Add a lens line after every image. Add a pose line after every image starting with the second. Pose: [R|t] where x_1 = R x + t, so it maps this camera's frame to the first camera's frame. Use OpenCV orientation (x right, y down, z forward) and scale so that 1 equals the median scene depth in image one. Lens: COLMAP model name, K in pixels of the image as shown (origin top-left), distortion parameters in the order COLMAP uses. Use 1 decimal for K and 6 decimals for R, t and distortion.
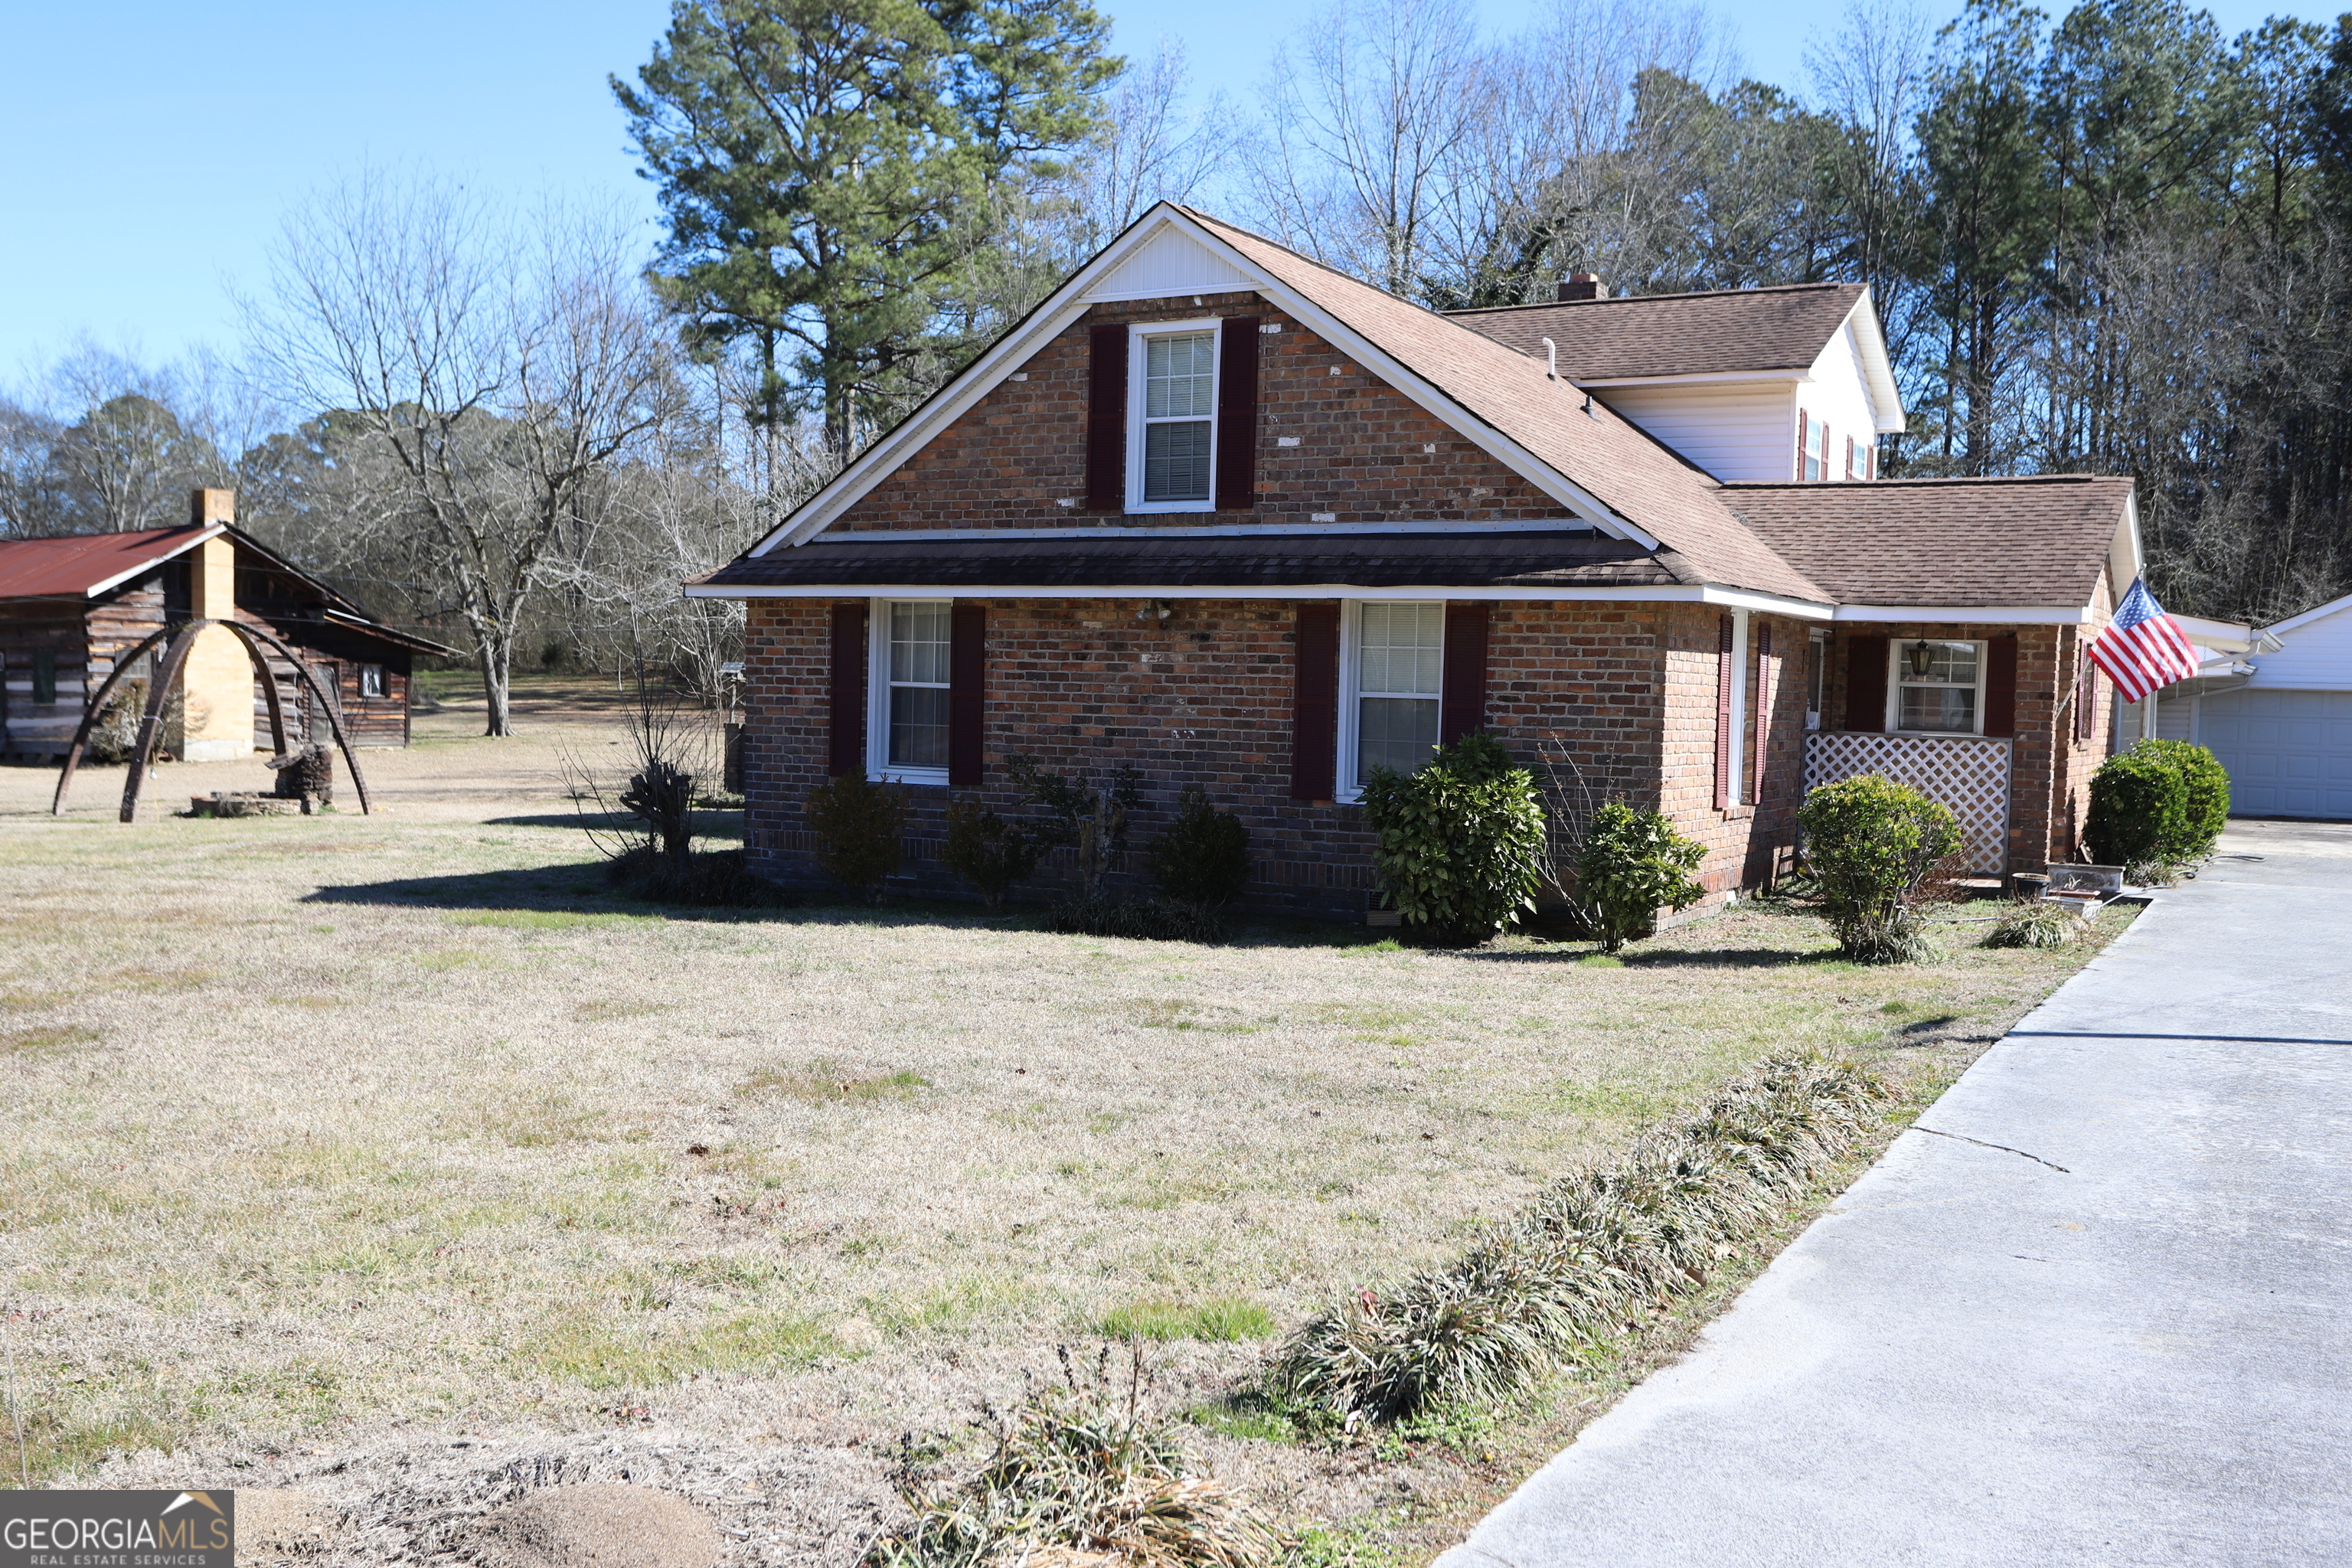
lens RADIAL K [[2205.3, 0, 1176.0], [0, 2205.3, 784.0], [0, 0, 1]] dist [0.010378, 0.065704]
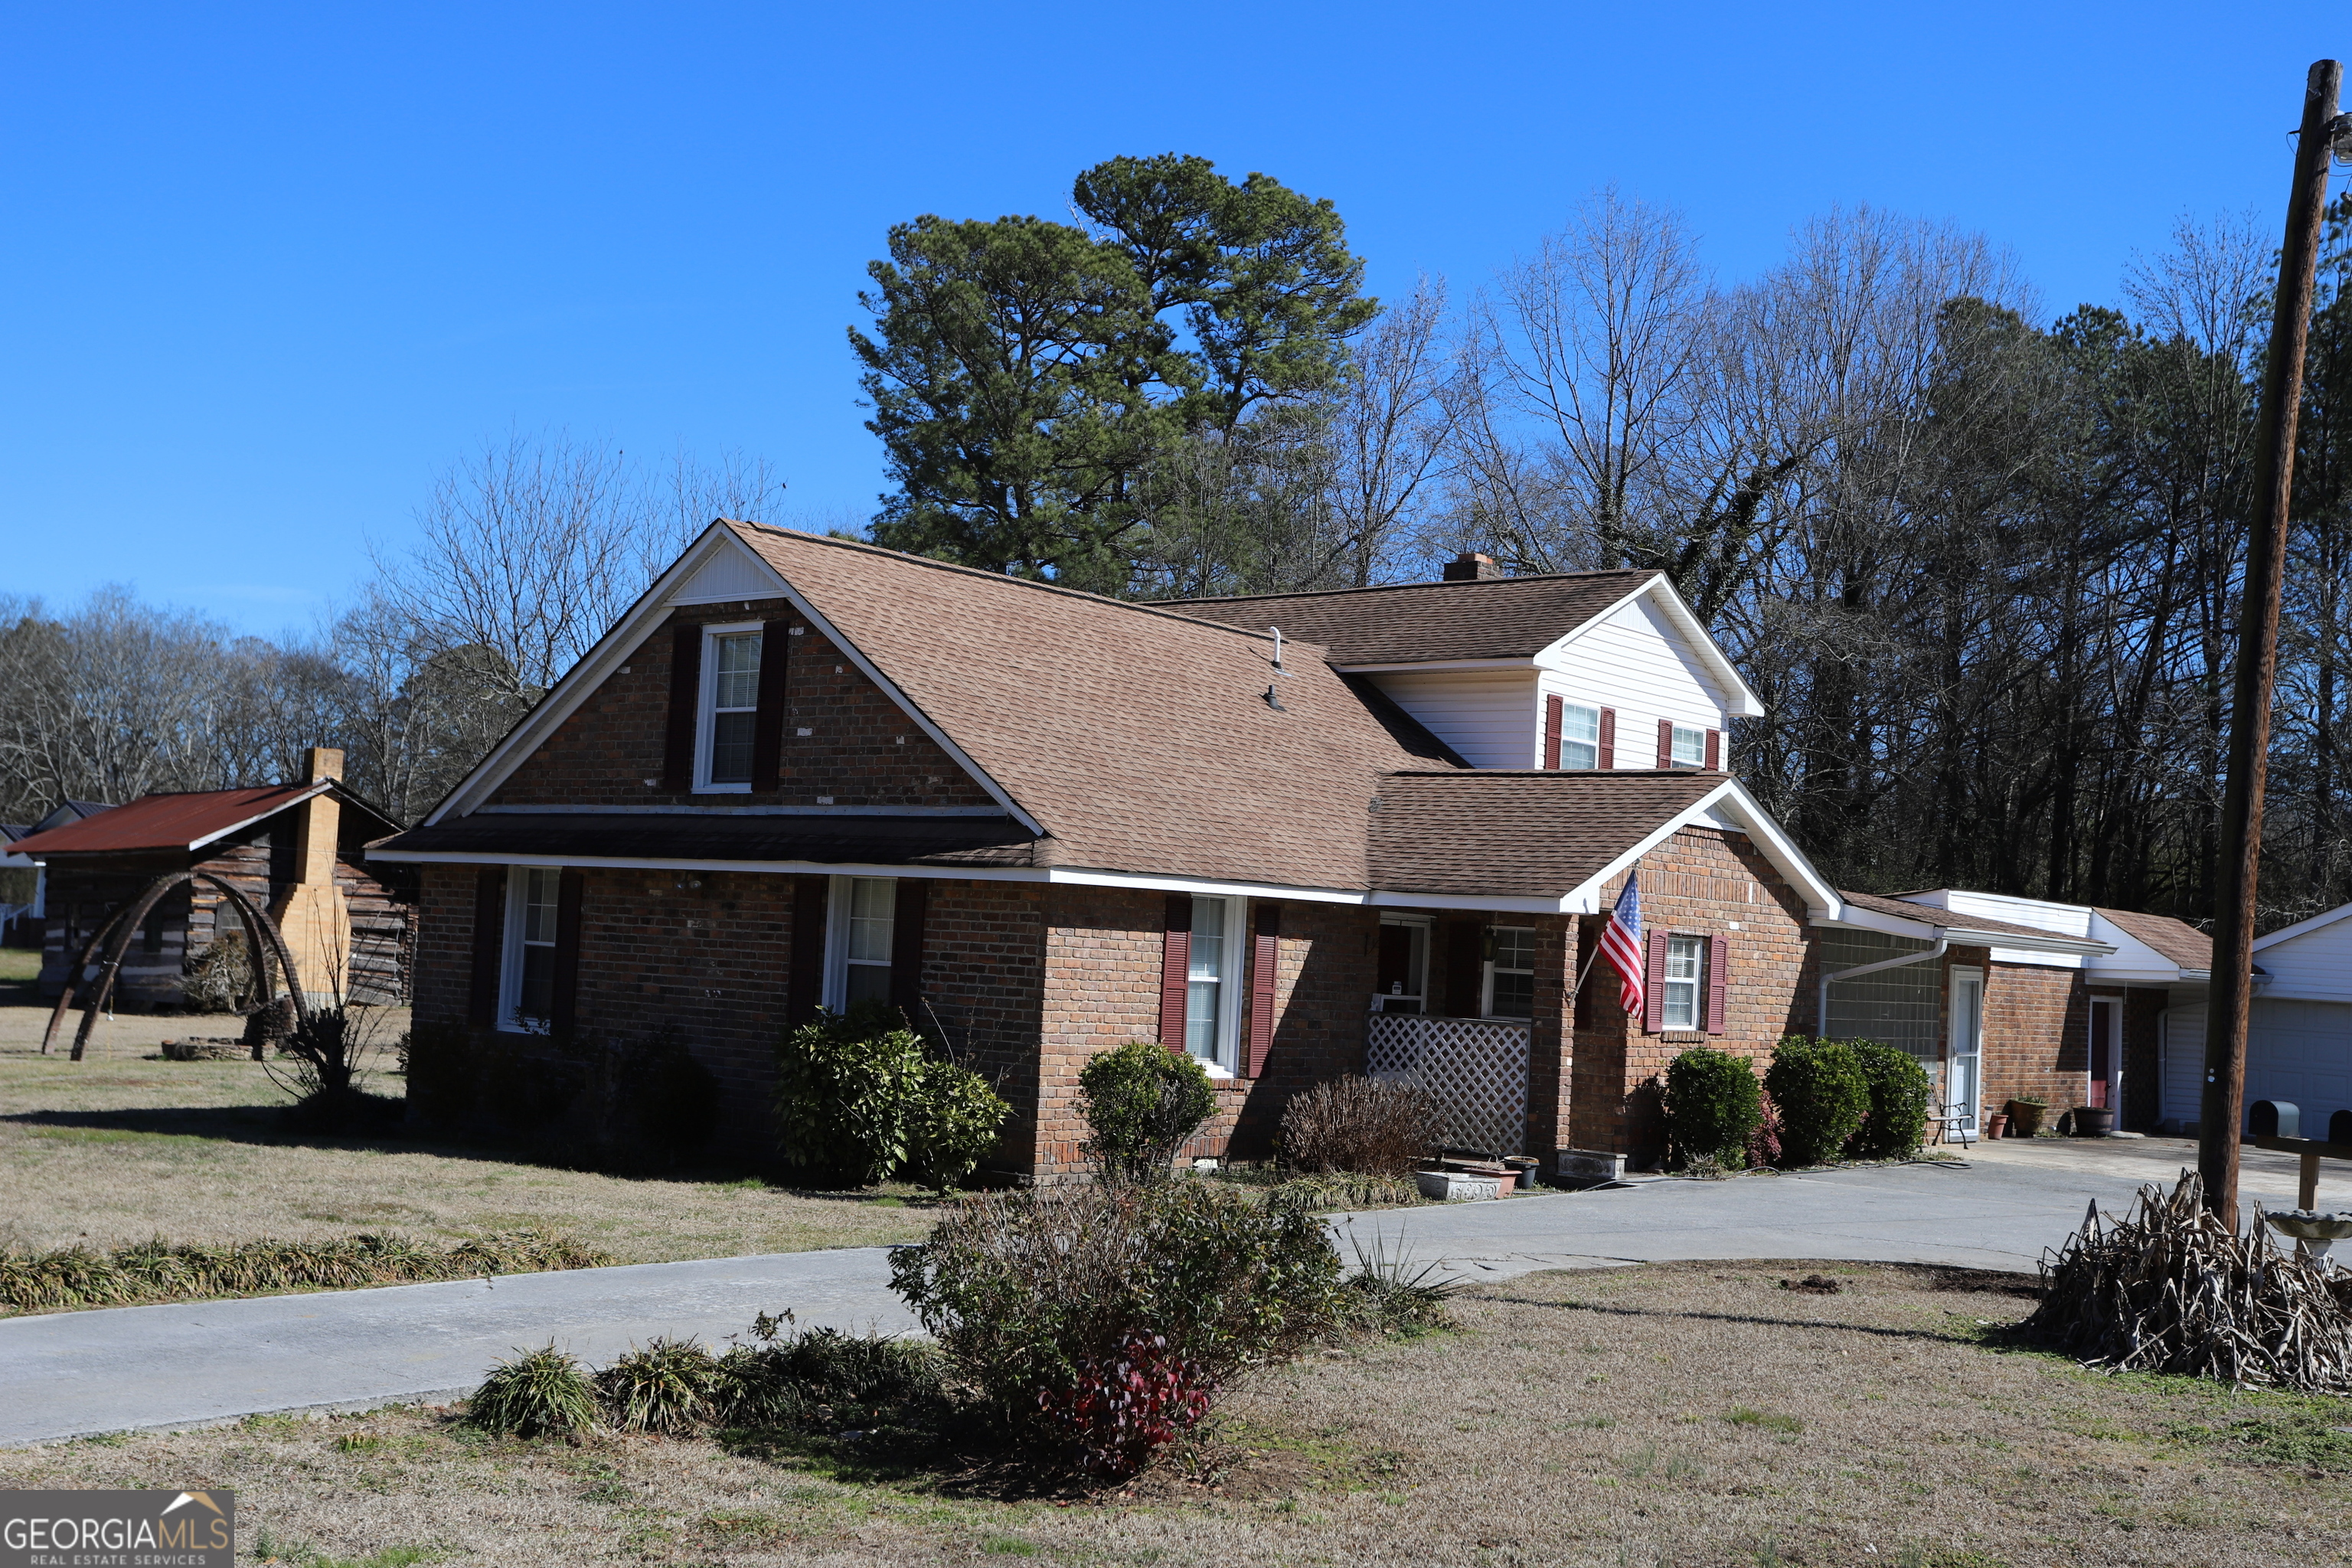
lens RADIAL K [[2532.6, 0, 1182.8], [0, 2532.6, 799.2], [0, 0, 1]] dist [0.006322, 0.166988]
pose [[0.982386, 0.015757, -0.186199, 0.456741], [-0.036417, 0.993477, -0.108062, 0.008879], [0.183281, 0.112940, 0.976551, -0.197255]]
